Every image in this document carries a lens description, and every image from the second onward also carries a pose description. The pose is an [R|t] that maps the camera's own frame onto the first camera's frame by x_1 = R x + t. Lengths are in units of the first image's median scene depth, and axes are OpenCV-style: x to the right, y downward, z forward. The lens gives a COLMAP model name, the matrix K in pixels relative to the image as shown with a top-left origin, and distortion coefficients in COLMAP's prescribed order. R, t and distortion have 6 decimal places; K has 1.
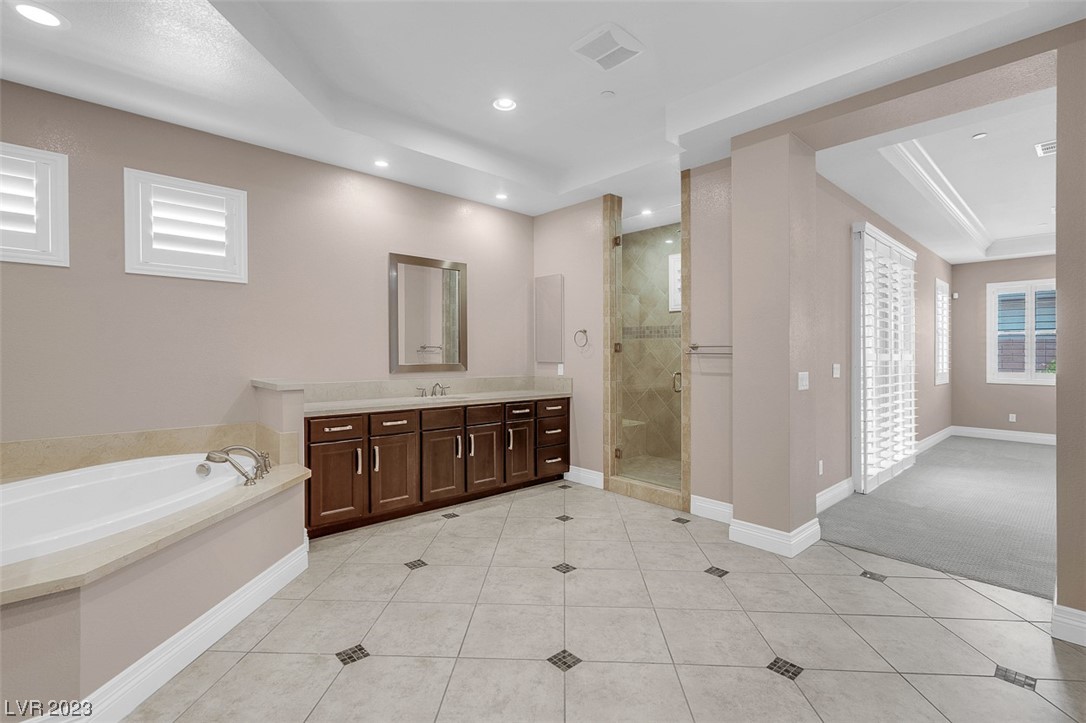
lens RADIAL K [[490.3, 0, 543.0], [0, 490.3, 378.0], [0, 0, 1]] dist [0.000462, 0.000146]
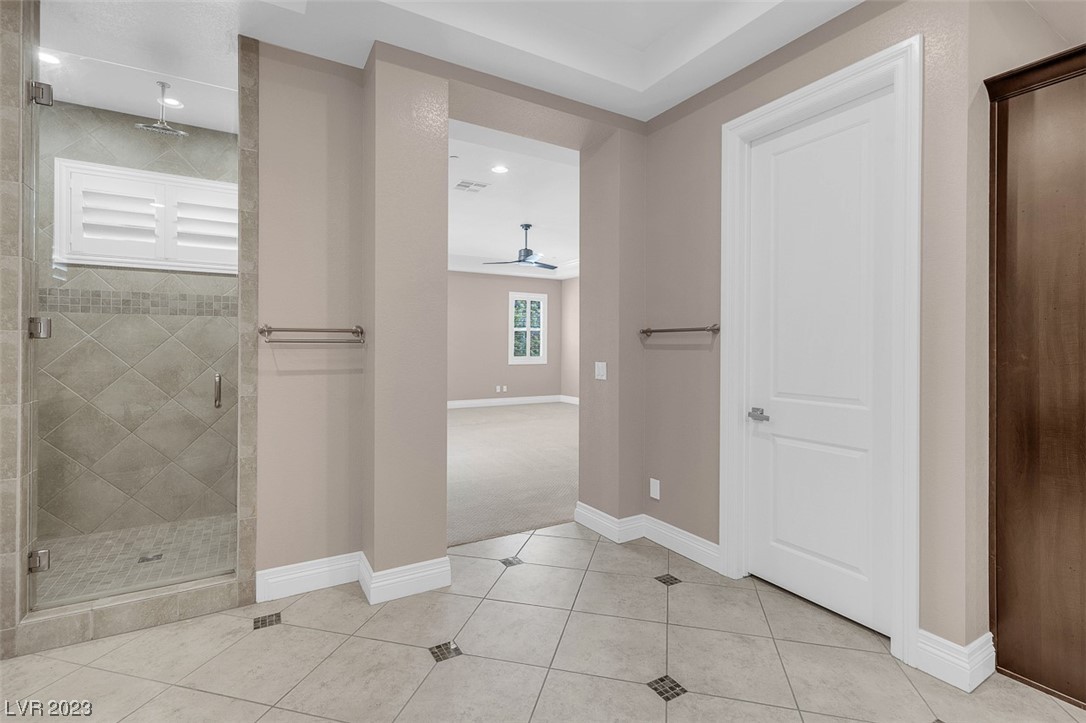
lens RADIAL K [[499.3, 0, 540.5], [0, 499.3, 349.2], [0, 0, 1]] dist [0.000877, 0.001137]
pose [[0.205273, -0.013149, 0.978617, -0.244516], [0.044632, 0.998995, 0.004061, -0.027747], [-0.977687, 0.042844, 0.205653, 0.541972]]
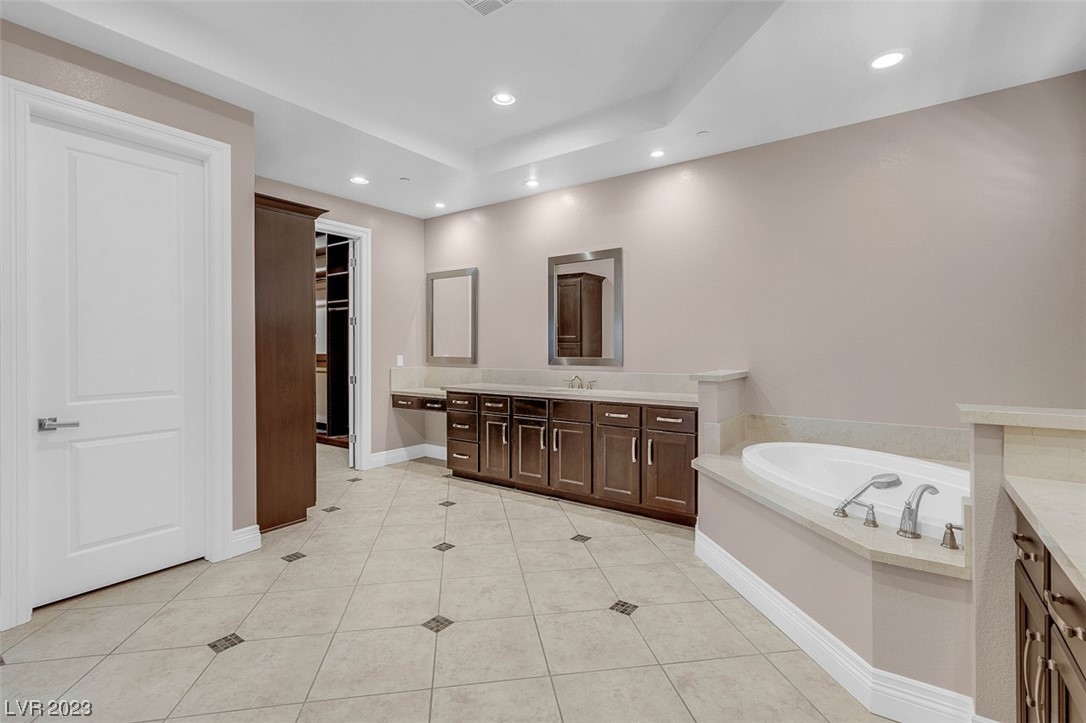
lens RADIAL K [[499.3, 0, 540.5], [0, 499.3, 349.2], [0, 0, 1]] dist [0.000877, 0.001137]
pose [[-0.979734, -0.003197, -0.200279, 0.024189], [-0.012877, 0.998810, 0.047050, -0.055153], [0.199890, 0.048676, -0.978609, 1.159743]]
